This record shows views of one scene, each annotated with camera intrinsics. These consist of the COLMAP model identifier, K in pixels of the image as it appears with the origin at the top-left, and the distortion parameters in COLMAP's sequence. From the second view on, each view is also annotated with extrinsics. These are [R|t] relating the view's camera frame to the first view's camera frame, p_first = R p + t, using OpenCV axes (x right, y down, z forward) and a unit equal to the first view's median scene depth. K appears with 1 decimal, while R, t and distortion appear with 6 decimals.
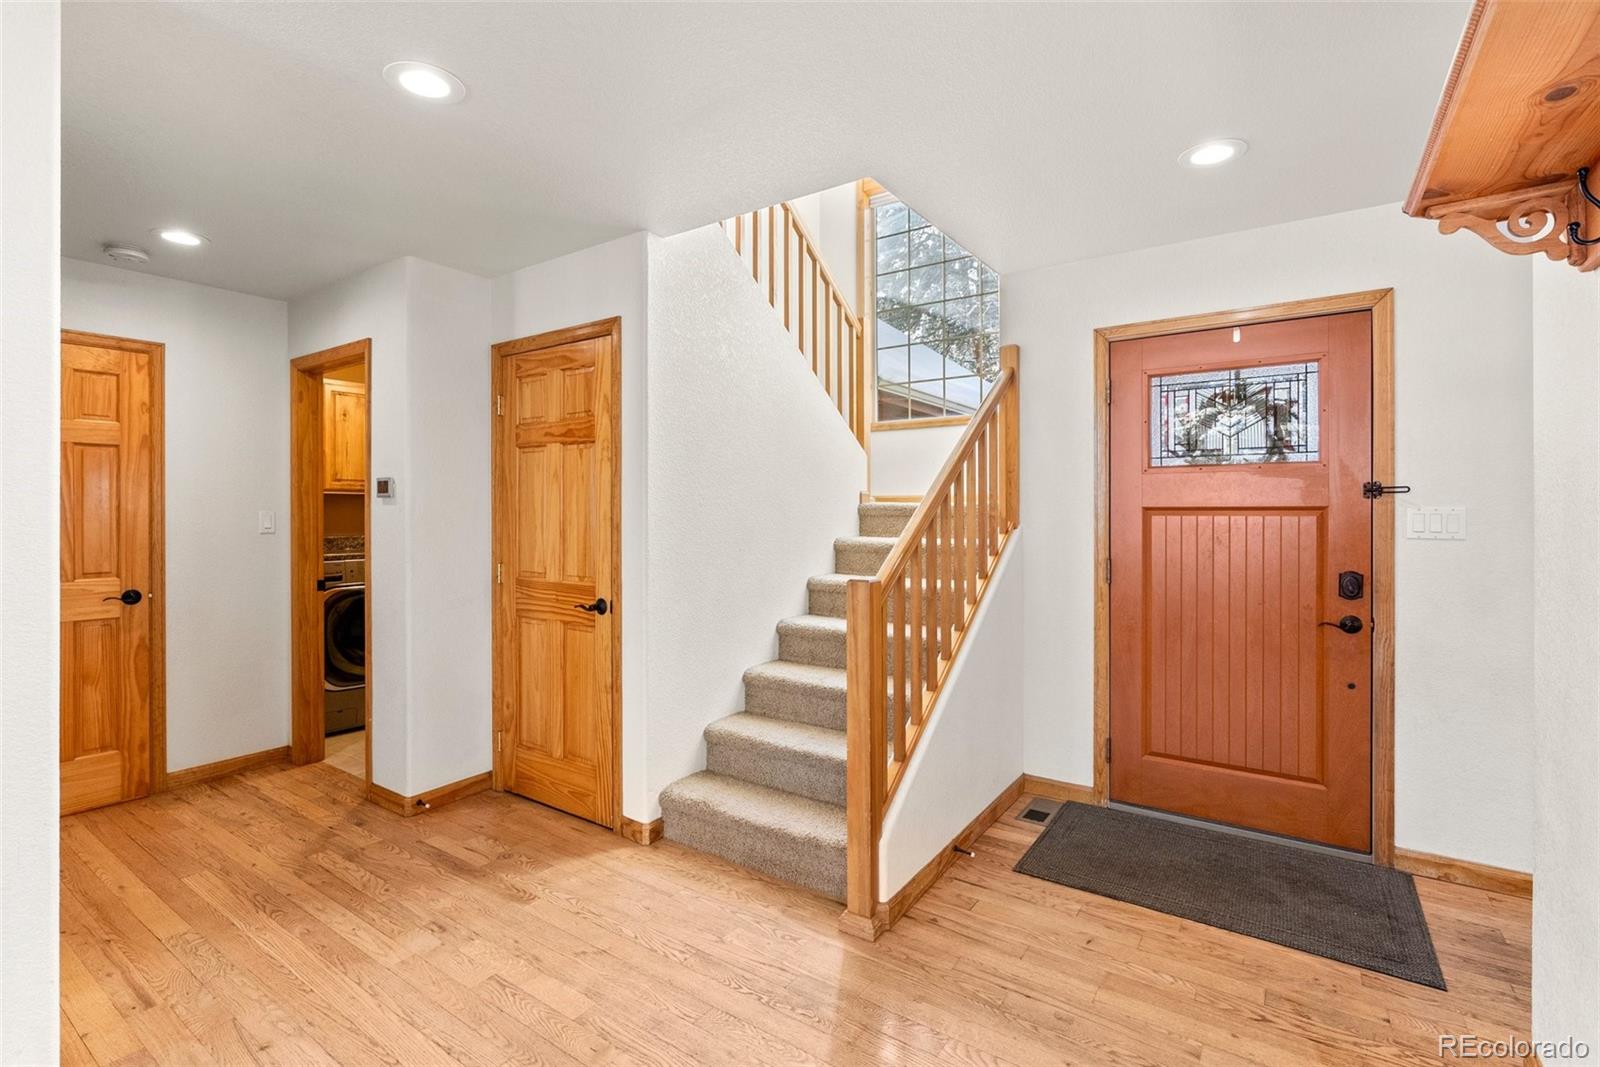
lens RADIAL K [[734.7, 0, 795.0], [0, 734.7, 518.3], [0, 0, 1]] dist [-0.005379, 0.000360]
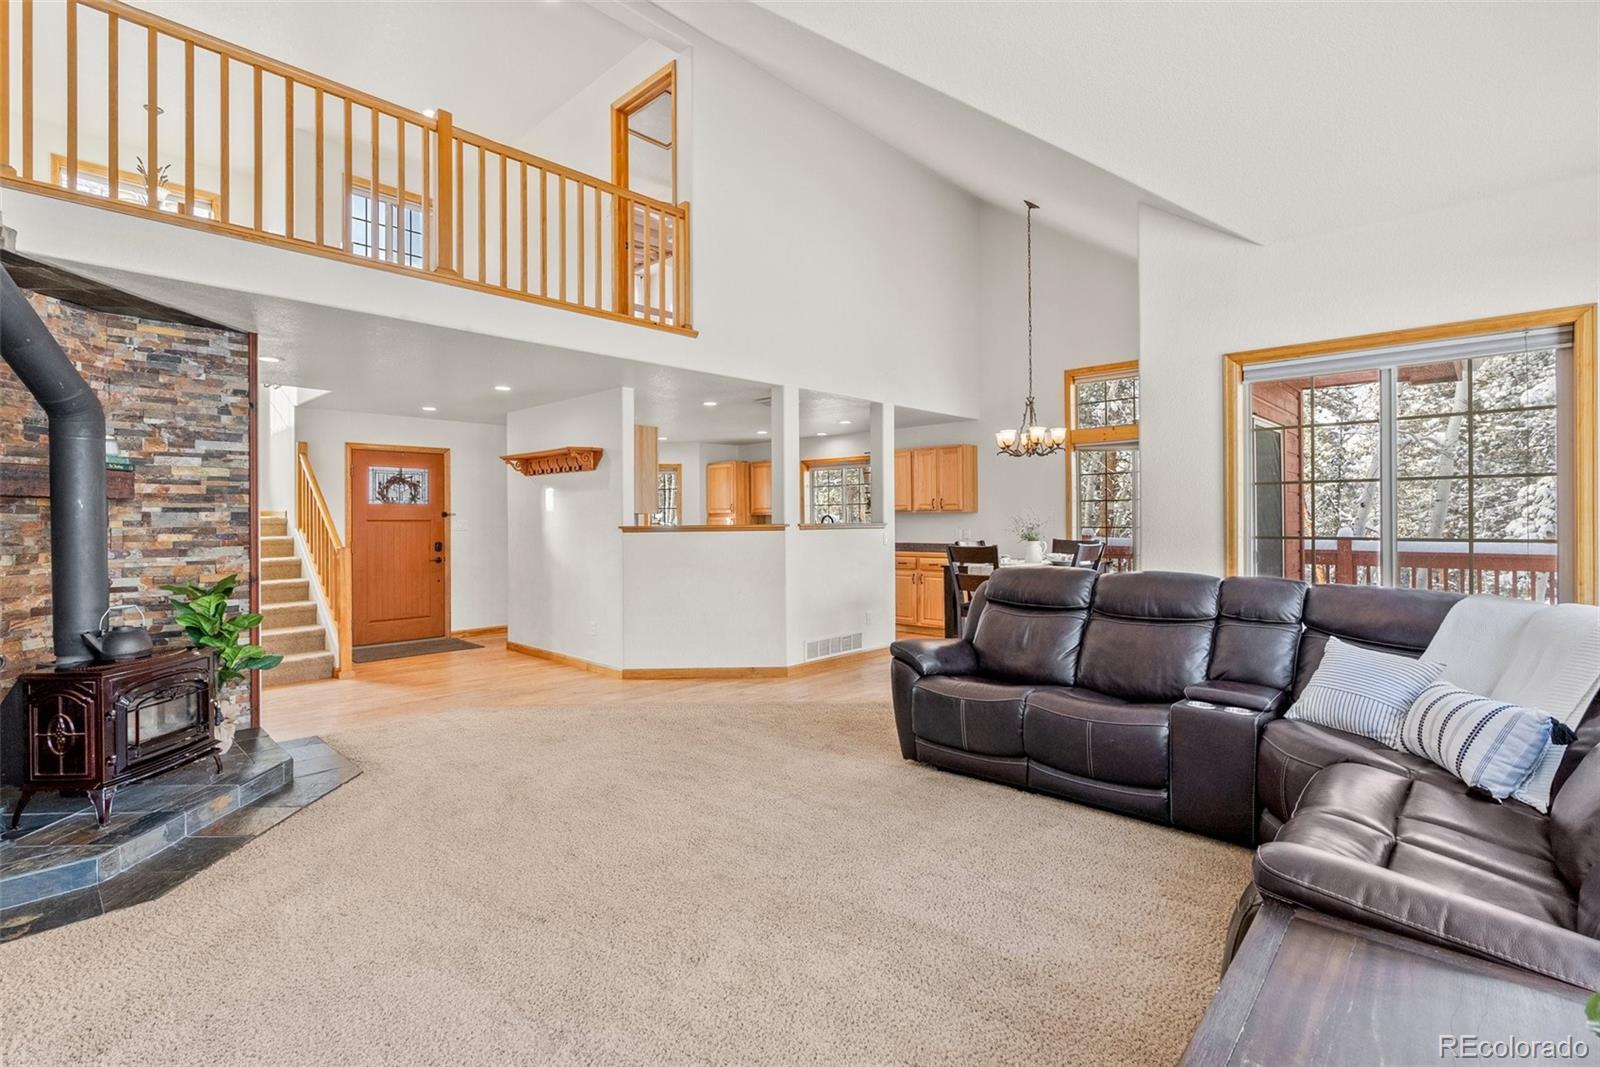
lens RADIAL K [[734.7, 0, 795.7], [0, 734.7, 527.8], [0, 0, 1]] dist [-0.005379, 0.000360]
pose [[0.151997, -0.004696, 0.988370, -1.852253], [0.014066, 0.999898, 0.002588, 0.026479], [-0.988281, 0.013509, 0.152047, -0.834976]]
